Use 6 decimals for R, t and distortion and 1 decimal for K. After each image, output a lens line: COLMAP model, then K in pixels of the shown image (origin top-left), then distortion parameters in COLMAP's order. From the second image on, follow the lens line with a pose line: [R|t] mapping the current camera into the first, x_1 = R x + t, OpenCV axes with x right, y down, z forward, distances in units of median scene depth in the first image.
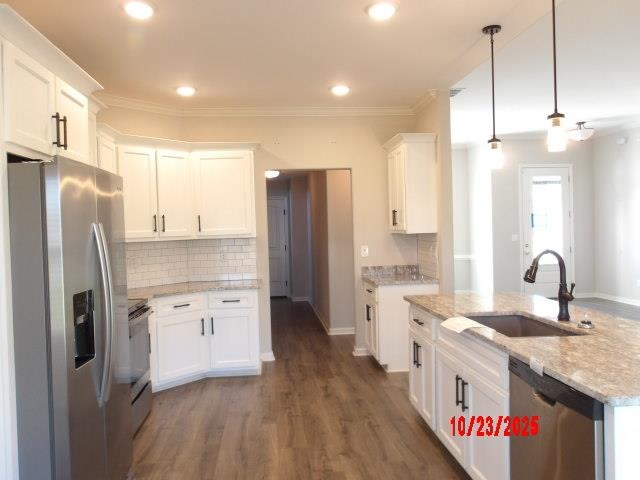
lens RADIAL K [[524.5, 0, 319.1], [0, 524.5, 238.2], [0, 0, 1]] dist [0.002626, 0.009498]
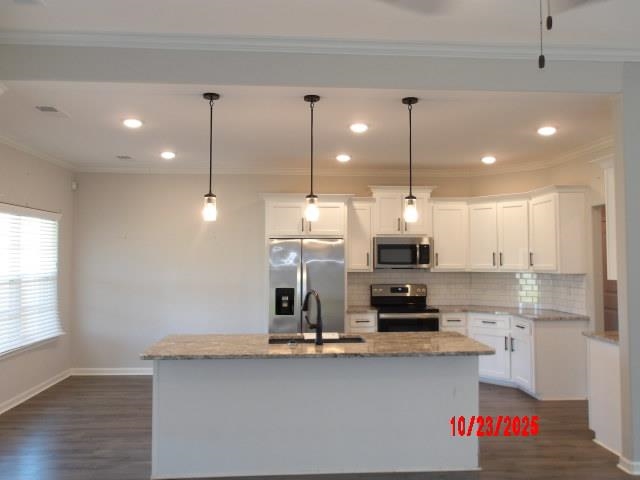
lens RADIAL K [[524.5, 0, 319.1], [0, 524.5, 238.2], [0, 0, 1]] dist [0.002626, 0.009498]
pose [[-0.035827, -0.010663, -0.999301, 0.964349], [-0.016660, 0.999810, -0.010071, -0.055777], [0.999219, 0.016287, -0.035998, 0.557899]]
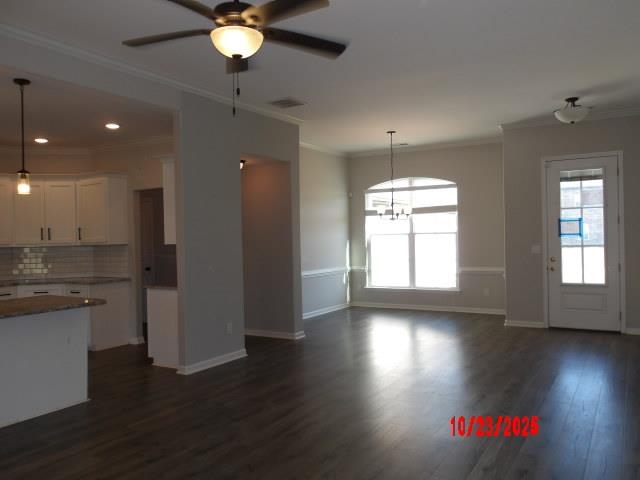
lens RADIAL K [[524.5, 0, 319.1], [0, 524.5, 238.2], [0, 0, 1]] dist [0.002626, 0.009498]
pose [[0.798014, 0.014059, -0.602474, 1.067376], [-0.013168, 0.999896, 0.005892, -0.032310], [0.602495, 0.003231, 0.798116, 0.290310]]
